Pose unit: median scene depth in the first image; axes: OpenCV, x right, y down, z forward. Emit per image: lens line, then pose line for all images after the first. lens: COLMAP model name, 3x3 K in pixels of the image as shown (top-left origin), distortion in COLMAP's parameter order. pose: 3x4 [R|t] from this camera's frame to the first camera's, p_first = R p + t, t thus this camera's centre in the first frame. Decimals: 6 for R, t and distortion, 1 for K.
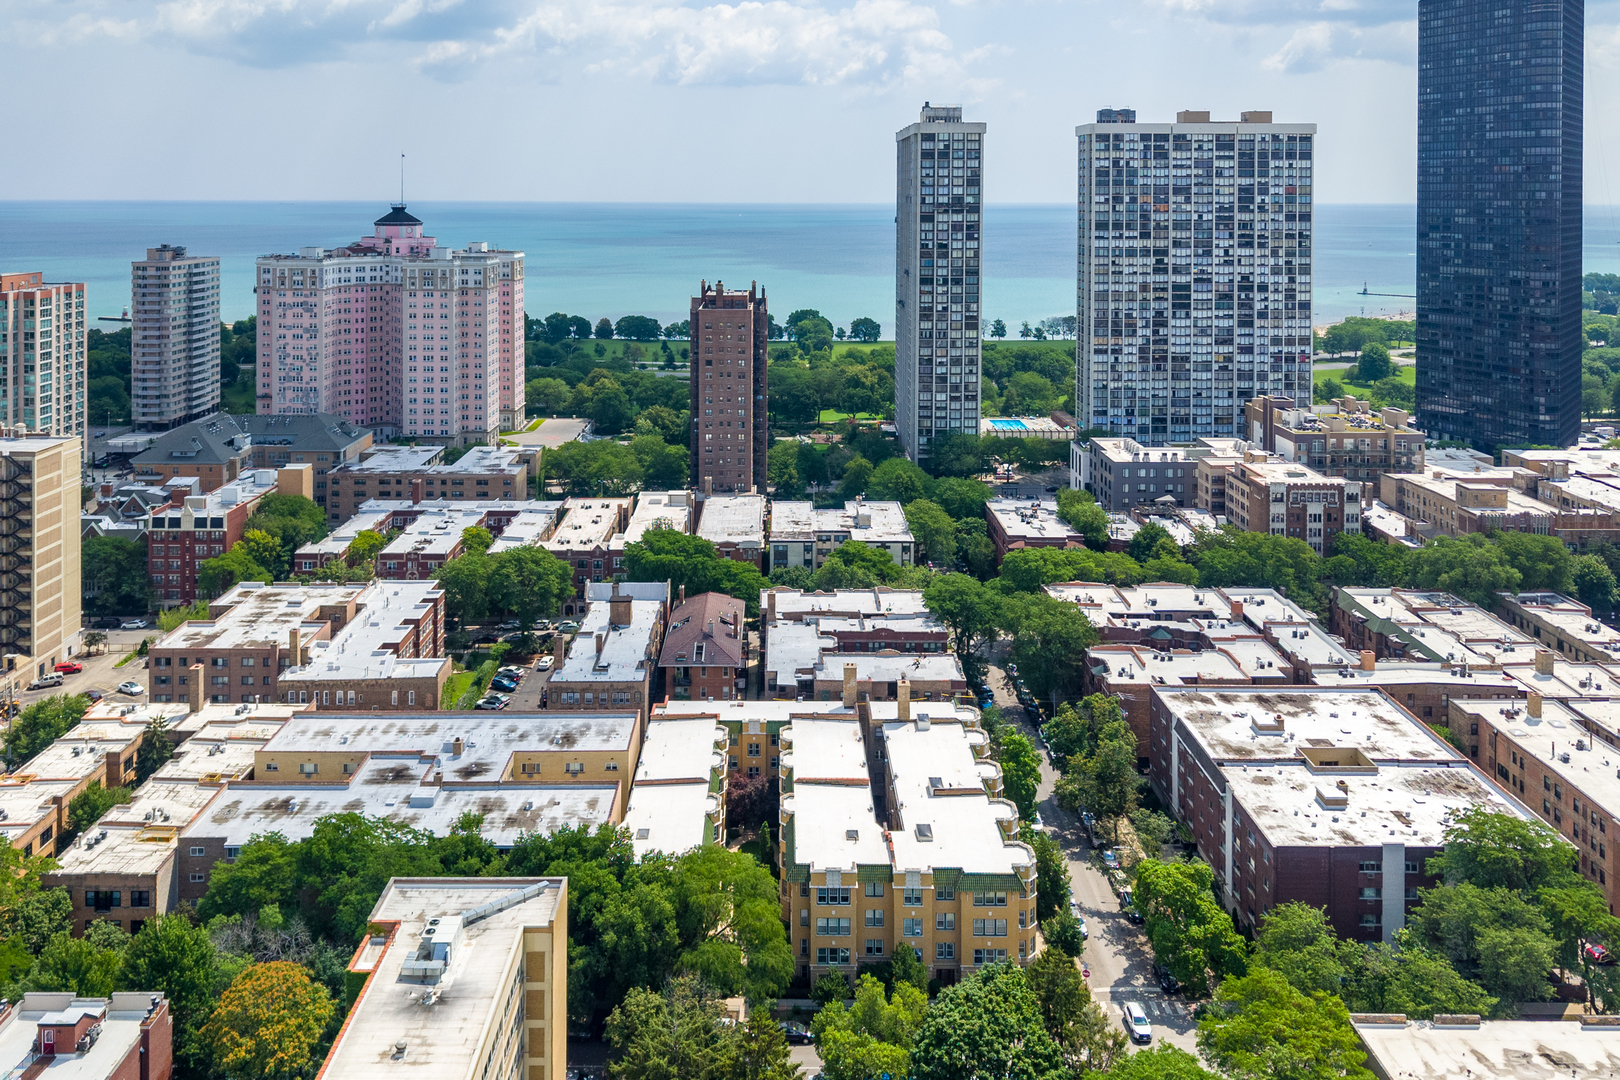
lens RADIAL K [[1203.8, 0, 810.0], [0, 1203.8, 540.0], [0, 0, 1]] dist [0.000278, 0.001788]
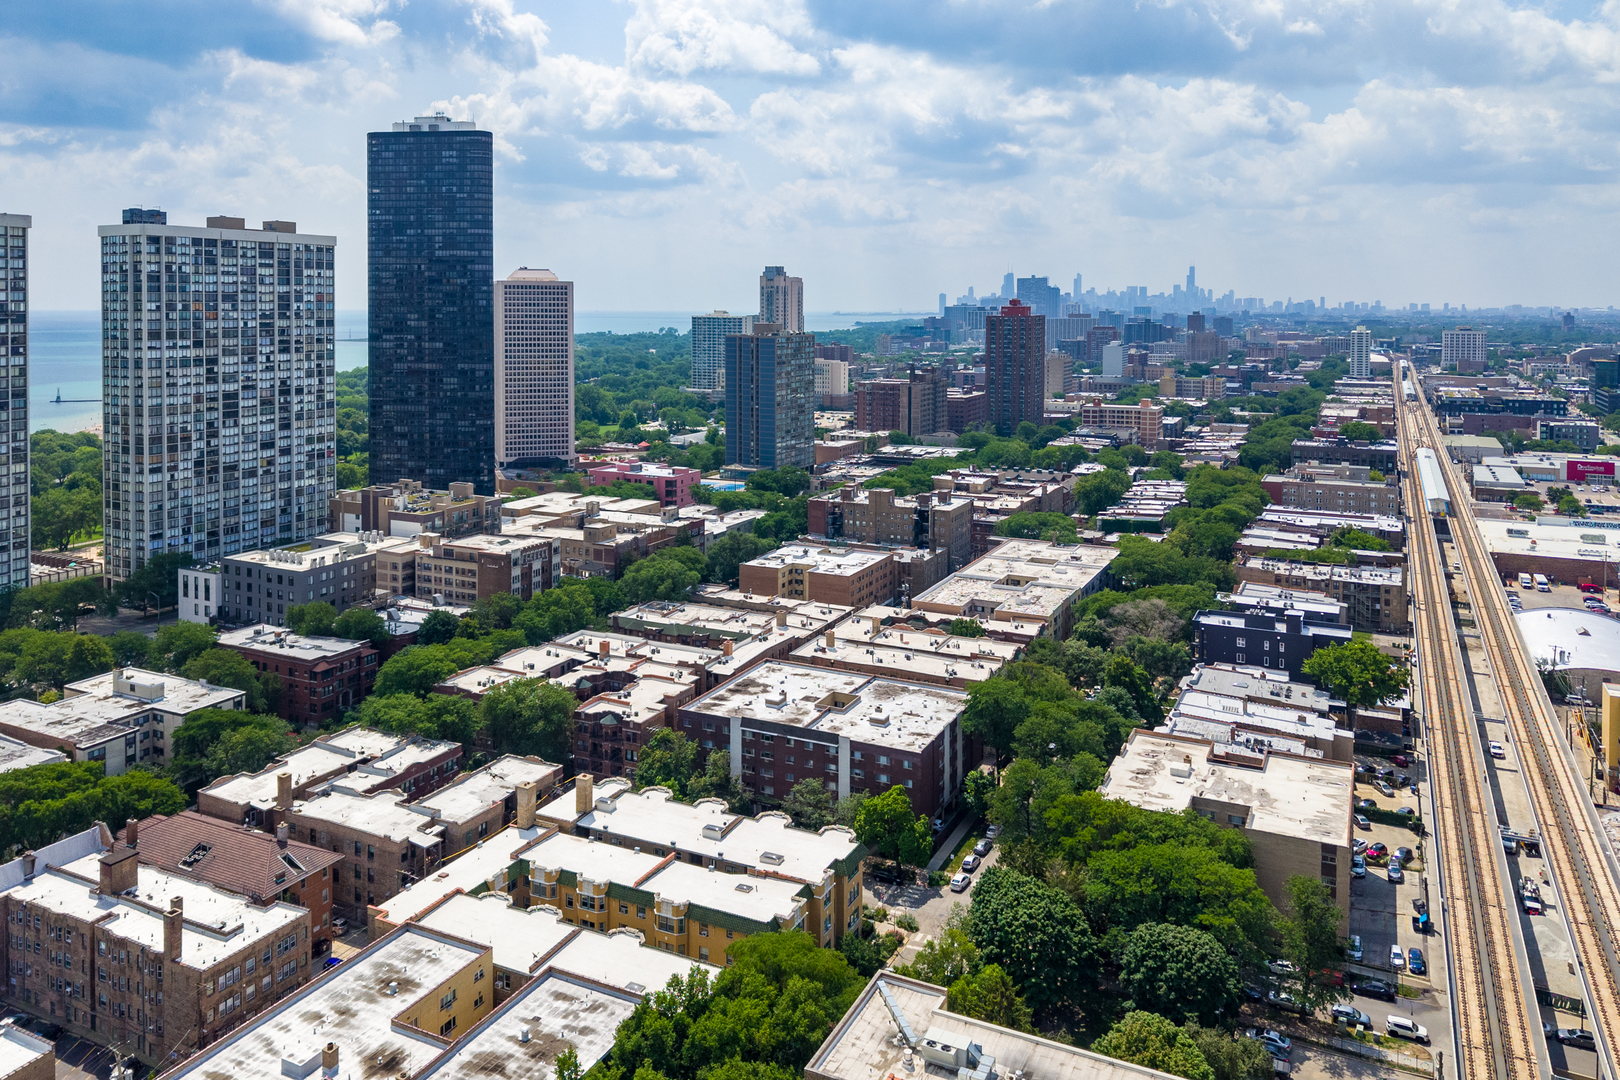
lens RADIAL K [[1088.6, 0, 812.2], [0, 1088.6, 631.7], [0, 0, 1]] dist [0.004147, 0.002774]
pose [[0.469884, -0.255825, 0.844845, -0.281252], [0.244584, 0.957343, 0.153858, -0.045515], [-0.848167, 0.134341, 0.512411, 0.161906]]
